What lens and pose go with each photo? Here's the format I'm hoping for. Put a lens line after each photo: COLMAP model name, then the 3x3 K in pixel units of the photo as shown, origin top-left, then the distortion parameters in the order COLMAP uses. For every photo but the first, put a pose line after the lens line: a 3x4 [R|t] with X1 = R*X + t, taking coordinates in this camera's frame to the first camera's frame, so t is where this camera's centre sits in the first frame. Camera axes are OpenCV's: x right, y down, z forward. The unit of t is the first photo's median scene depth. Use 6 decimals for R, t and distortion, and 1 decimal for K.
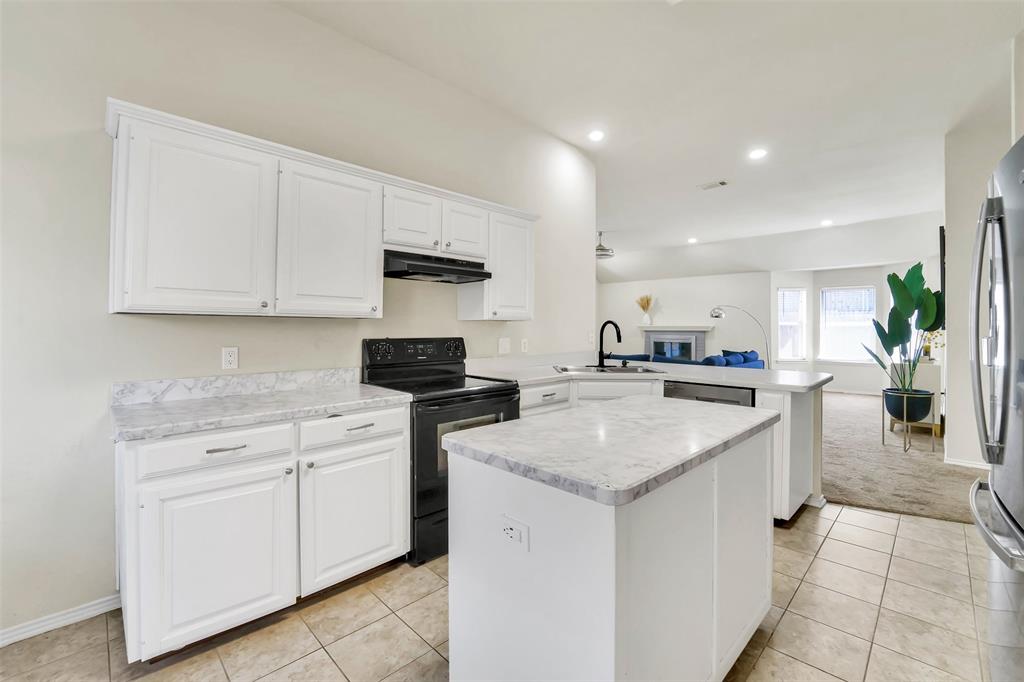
lens RADIAL K [[433.8, 0, 511.8], [0, 433.8, 329.4], [0, 0, 1]] dist [-0.020880, -0.000049]
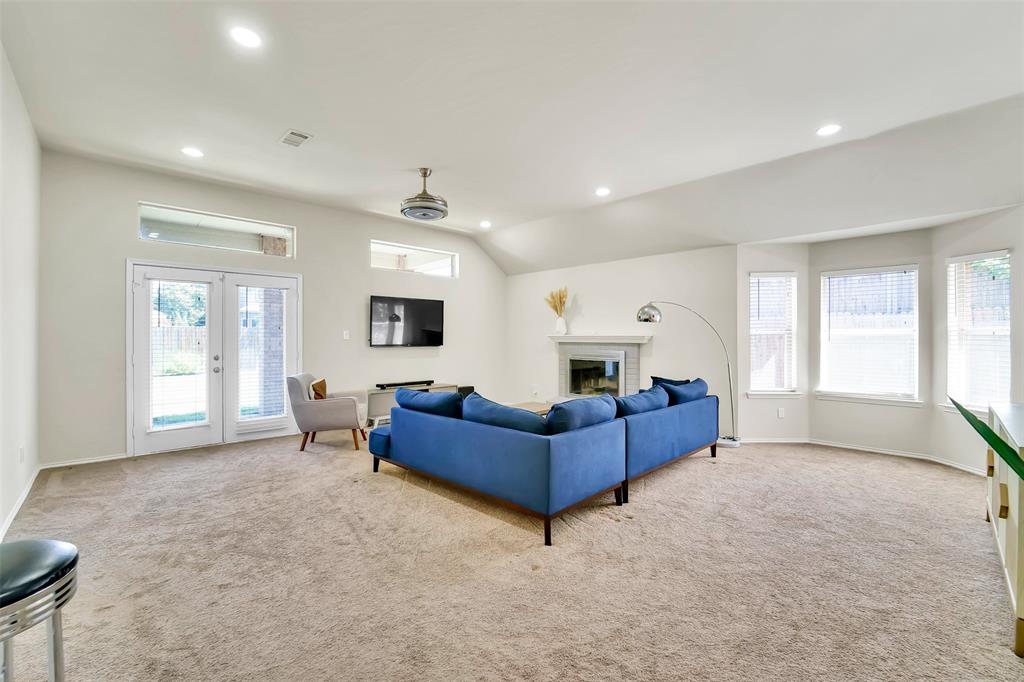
lens RADIAL K [[431.0, 0, 515.4], [0, 431.0, 342.9], [0, 0, 1]] dist [-0.021894, -0.000199]
pose [[0.999934, -0.001451, -0.011412, 0.298643], [0.001530, 0.999975, 0.006912, -0.002061], [0.011401, -0.006929, 0.999911, 0.399397]]
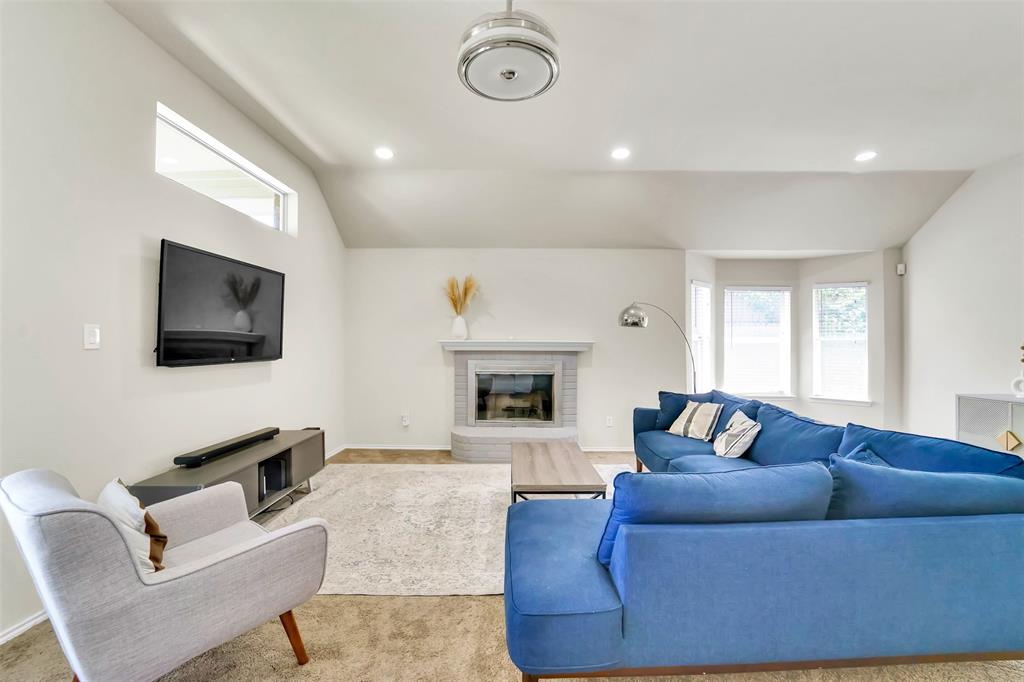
lens RADIAL K [[431.0, 0, 515.4], [0, 431.0, 342.9], [0, 0, 1]] dist [-0.021894, -0.000199]
pose [[0.722013, 0.001040, 0.691878, 0.030419], [0.000721, 0.999997, -0.002256, -0.006584], [-0.691879, 0.002128, 0.722010, 0.735530]]
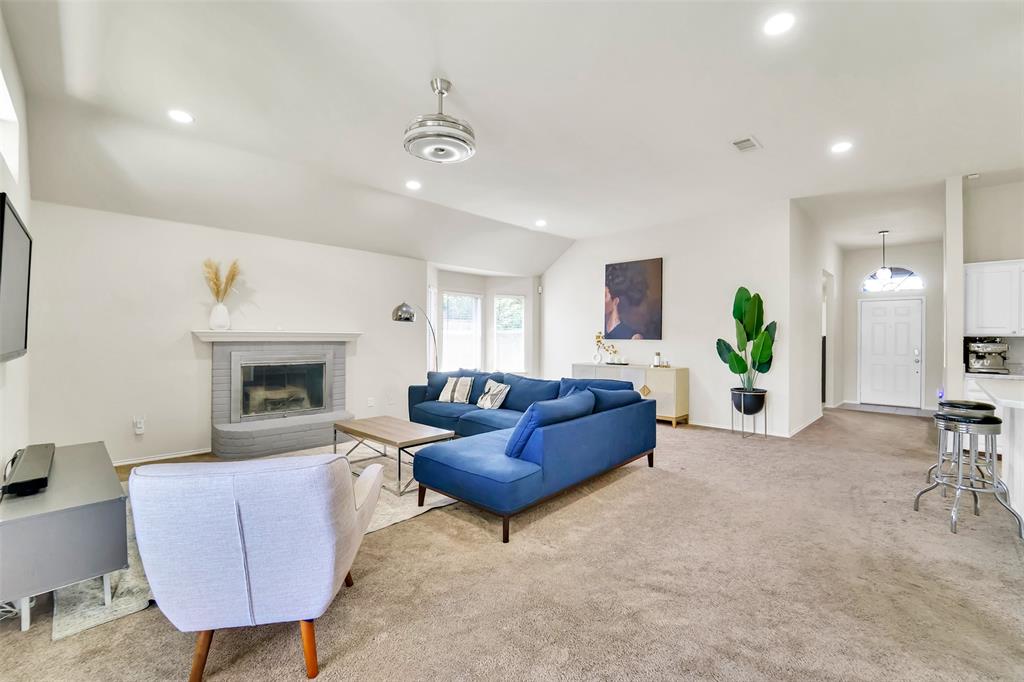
lens RADIAL K [[433.9, 0, 512.8], [0, 433.9, 337.1], [0, 0, 1]] dist [-0.000588, -0.000073]
pose [[0.002530, -0.005029, 0.999984, -0.152655], [-0.004879, 0.999975, 0.005041, -0.007364], [-0.999985, -0.004891, 0.002505, 0.844156]]
